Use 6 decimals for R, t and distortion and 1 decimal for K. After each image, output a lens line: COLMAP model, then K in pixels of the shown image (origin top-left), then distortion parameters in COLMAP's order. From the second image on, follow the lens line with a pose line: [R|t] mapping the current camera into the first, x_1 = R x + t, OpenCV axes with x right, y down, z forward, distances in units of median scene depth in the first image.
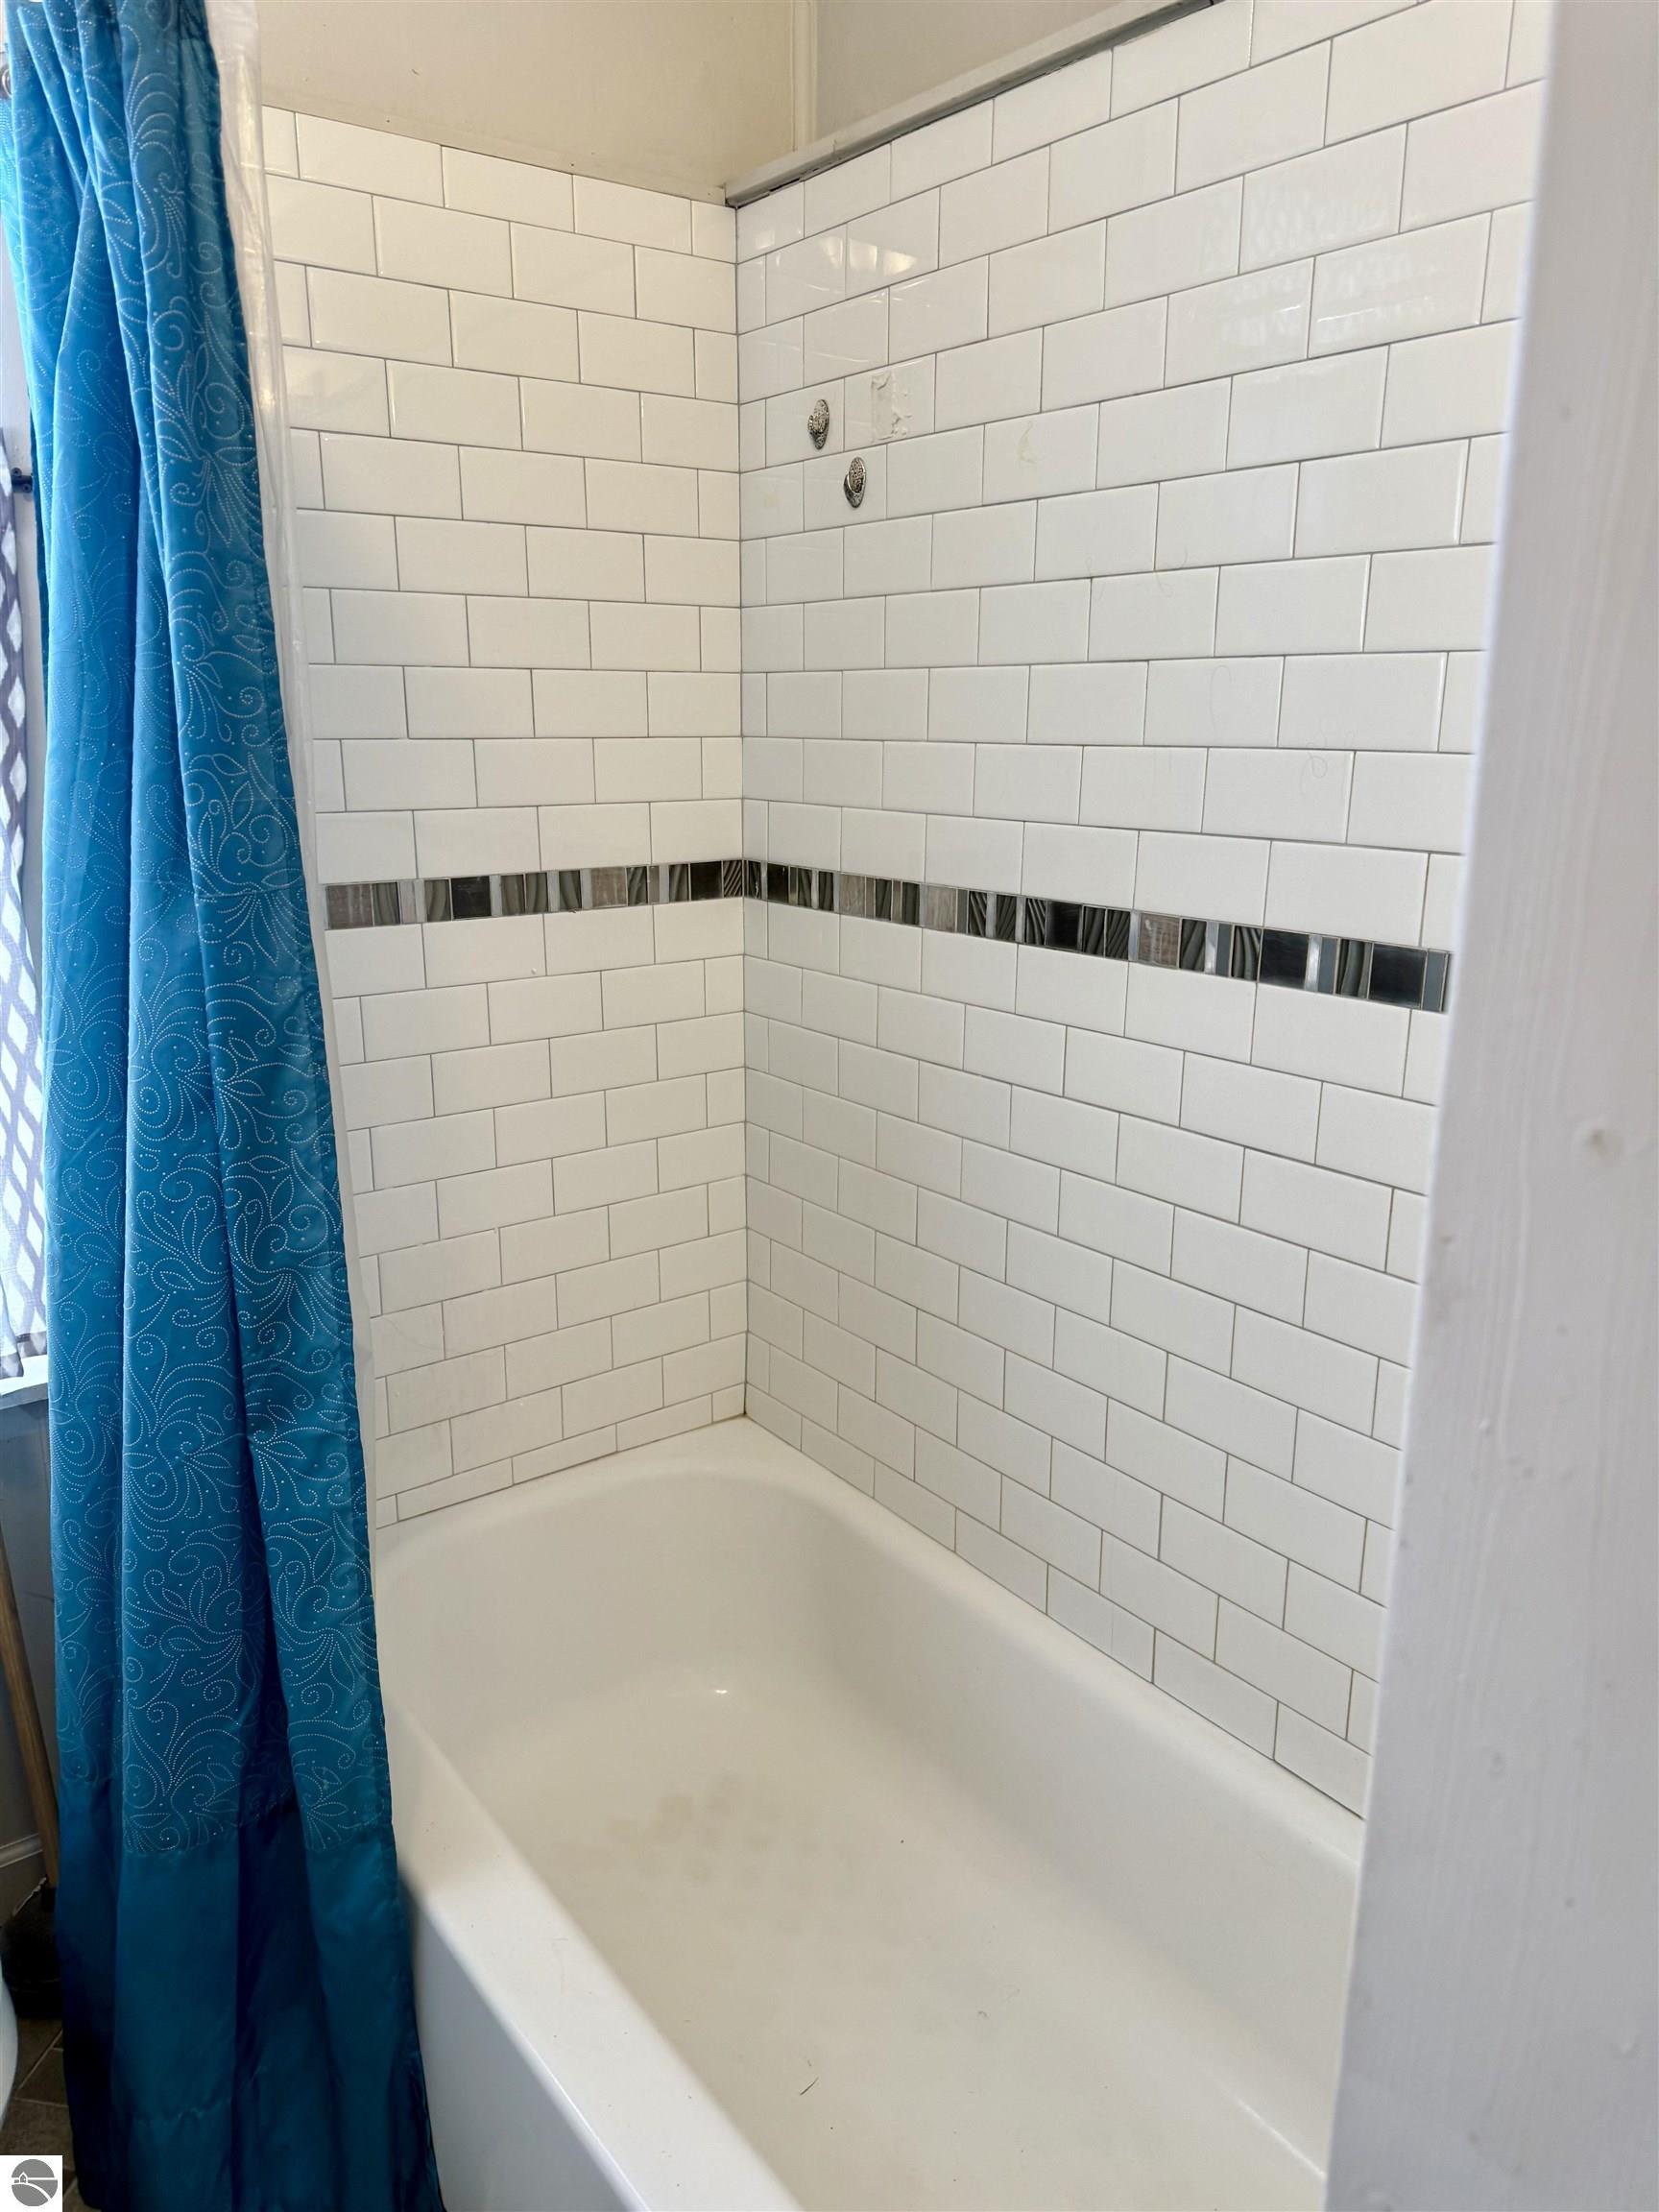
lens RADIAL K [[1569.3, 0, 755.7], [0, 1569.3, 1097.6], [0, 0, 1]] dist [0.070206, -0.093516]
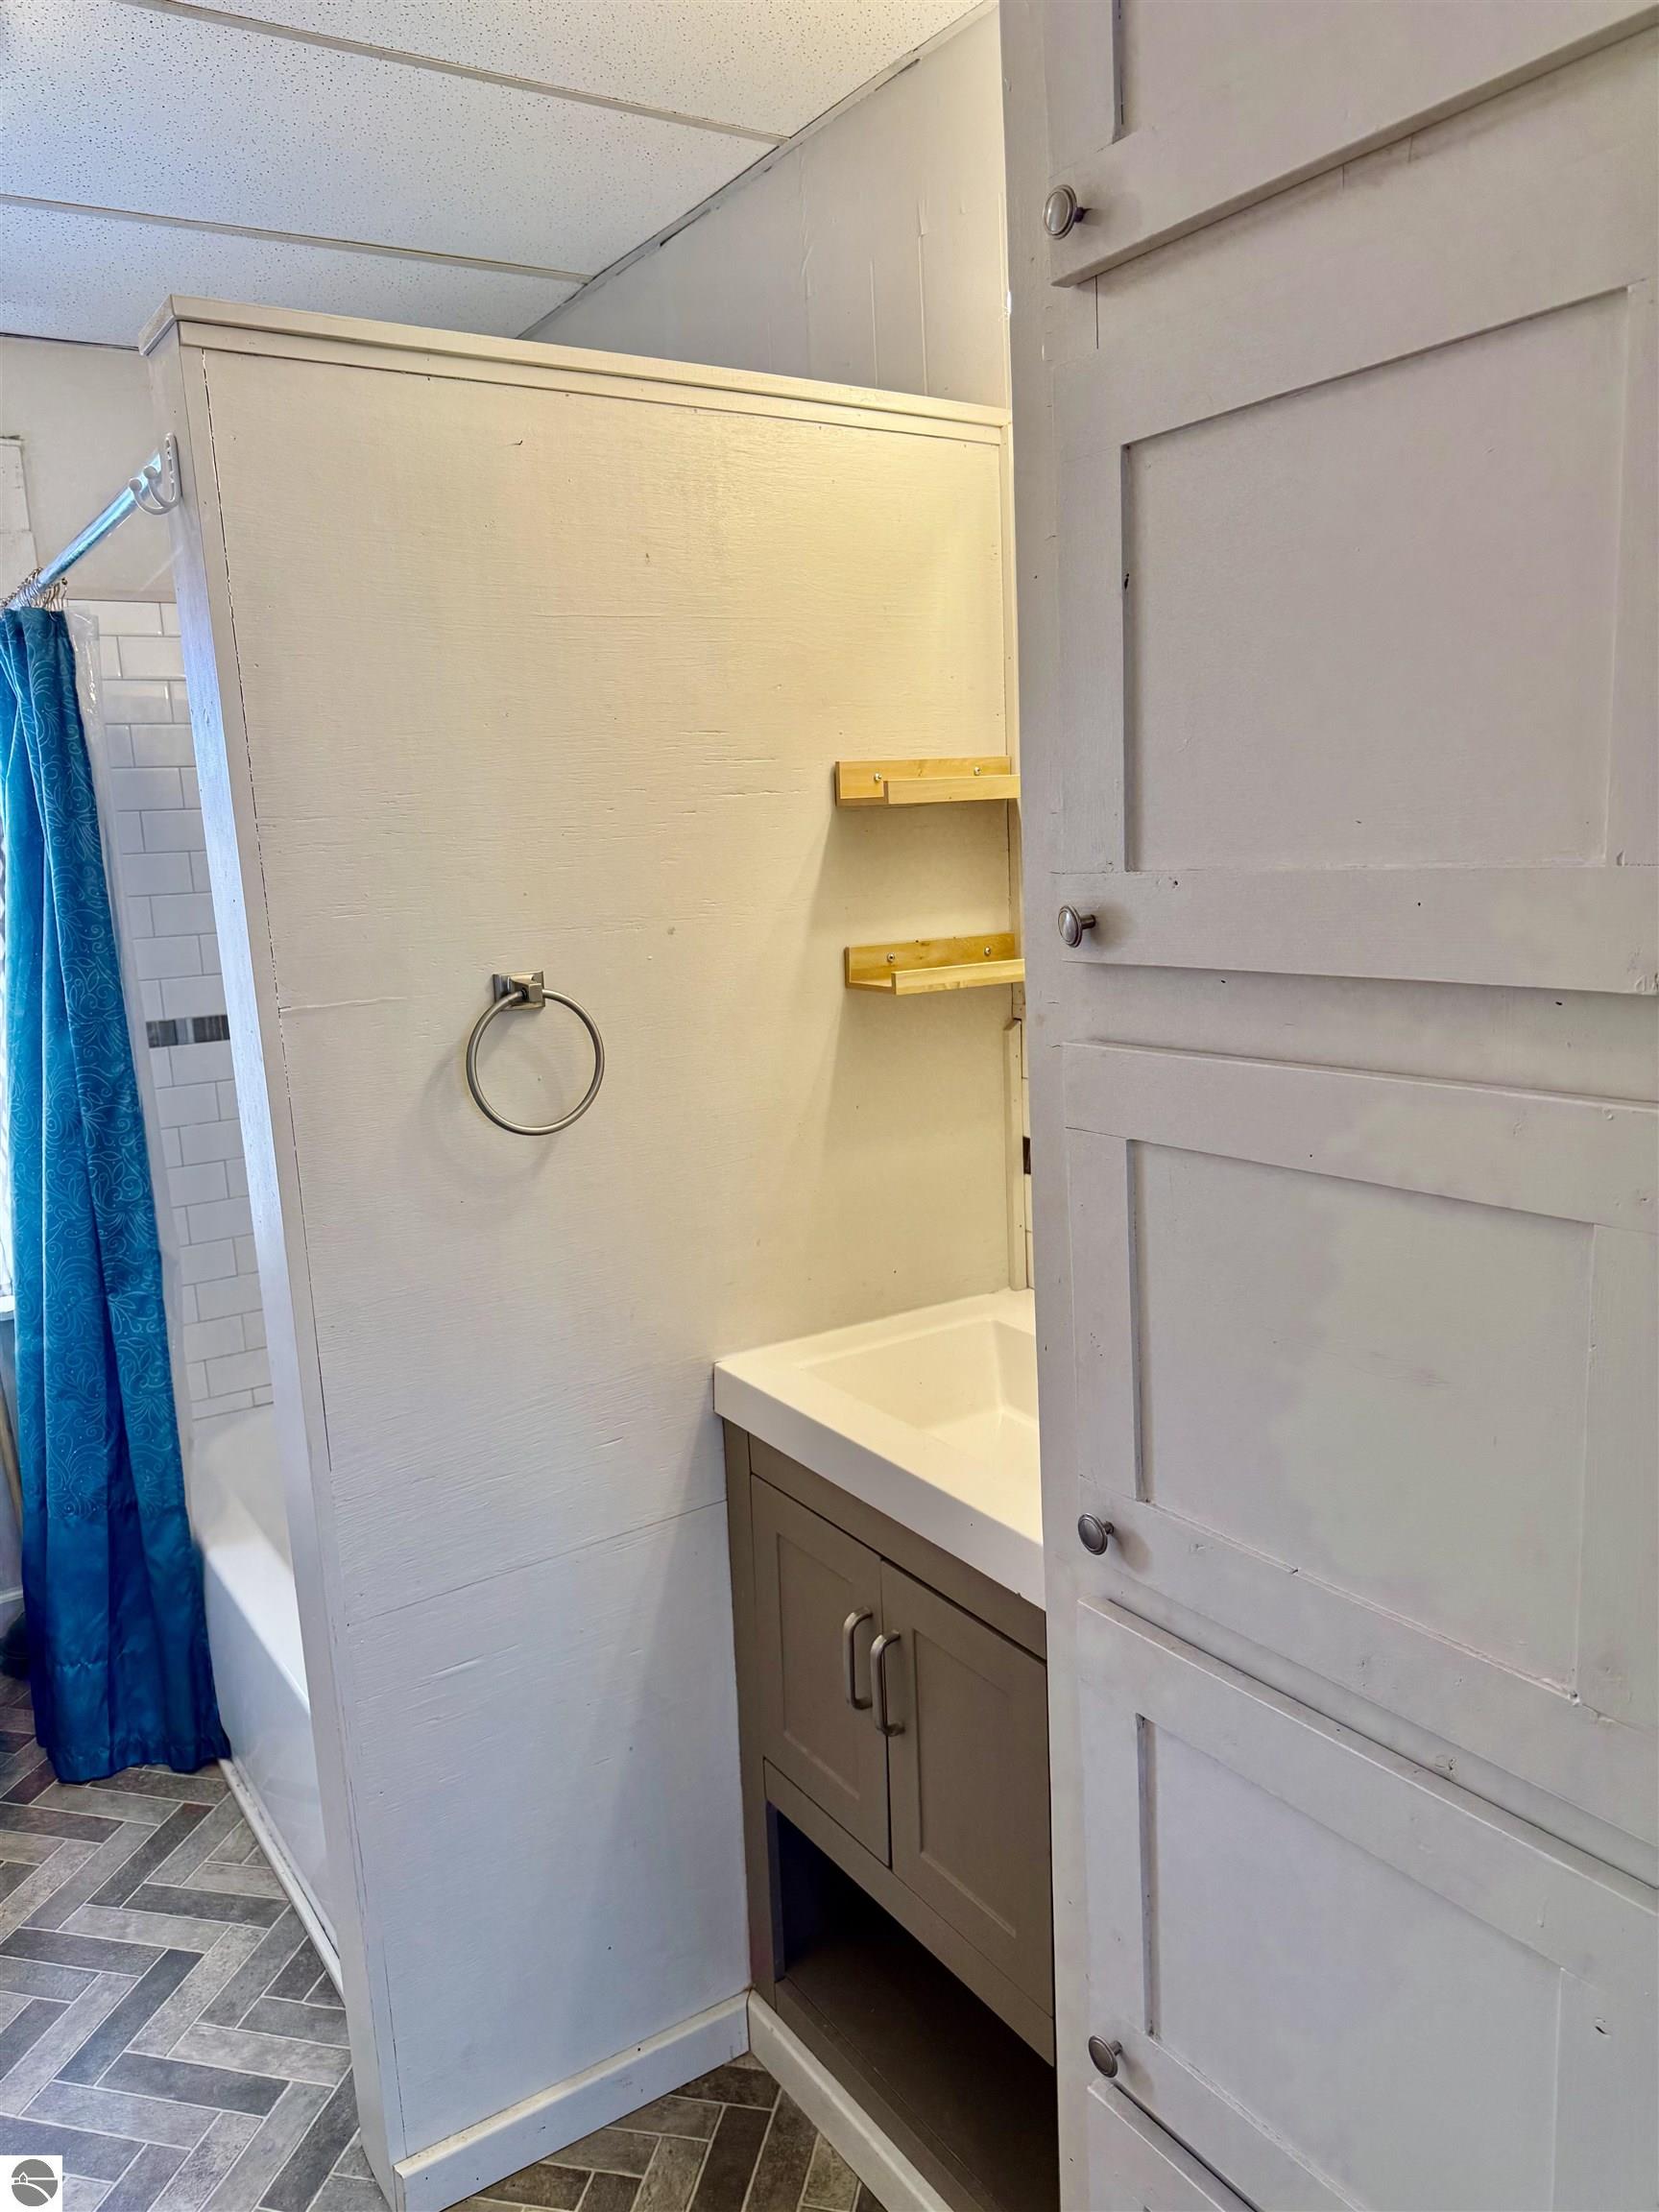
lens RADIAL K [[1569.3, 0, 728.8], [0, 1569.3, 1112.3], [0, 0, 1]] dist [0.070206, -0.093516]
pose [[0.996287, -0.030808, -0.080391, 0.633672], [0.025386, 0.997388, -0.067616, 0.141833], [0.082265, 0.065324, 0.994467, -0.937011]]
